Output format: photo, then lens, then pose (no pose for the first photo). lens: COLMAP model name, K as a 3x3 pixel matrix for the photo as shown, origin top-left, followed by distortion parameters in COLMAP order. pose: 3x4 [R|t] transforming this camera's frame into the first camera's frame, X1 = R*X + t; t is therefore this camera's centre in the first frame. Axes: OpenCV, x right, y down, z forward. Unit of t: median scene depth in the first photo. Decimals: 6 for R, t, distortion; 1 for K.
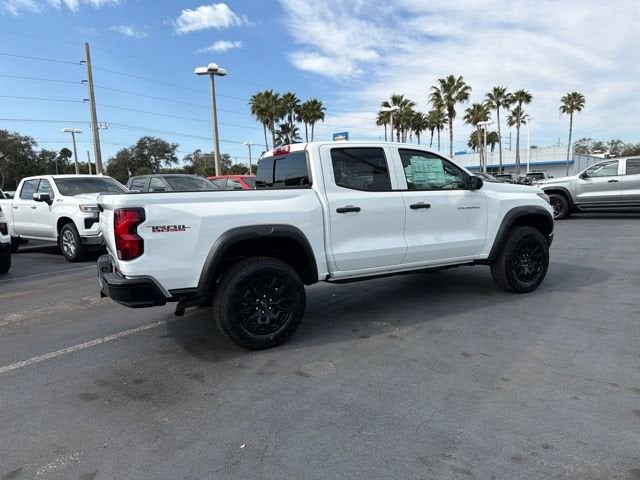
lens RADIAL K [[451.6, 0, 316.6], [0, 451.6, 242.2], [0, 0, 1]] dist [0.045383, -0.055640]
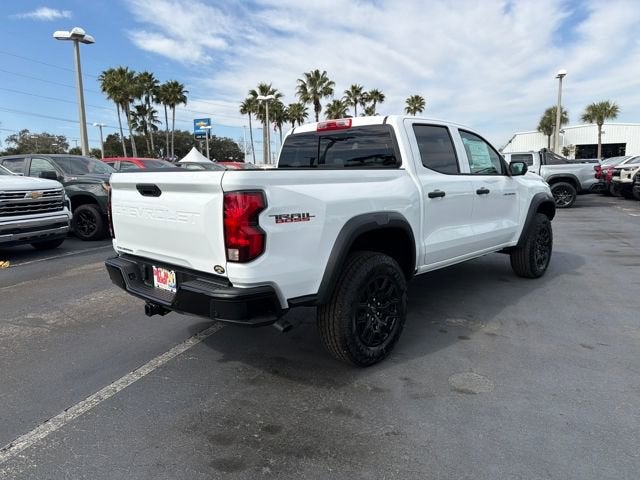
lens RADIAL K [[451.6, 0, 316.1], [0, 451.6, 238.1], [0, 0, 1]] dist [0.045383, -0.055640]
pose [[0.950389, -0.024201, 0.310122, -0.388122], [0.020488, 0.999674, 0.015223, -0.005140], [-0.310390, -0.008114, 0.950575, 0.211205]]
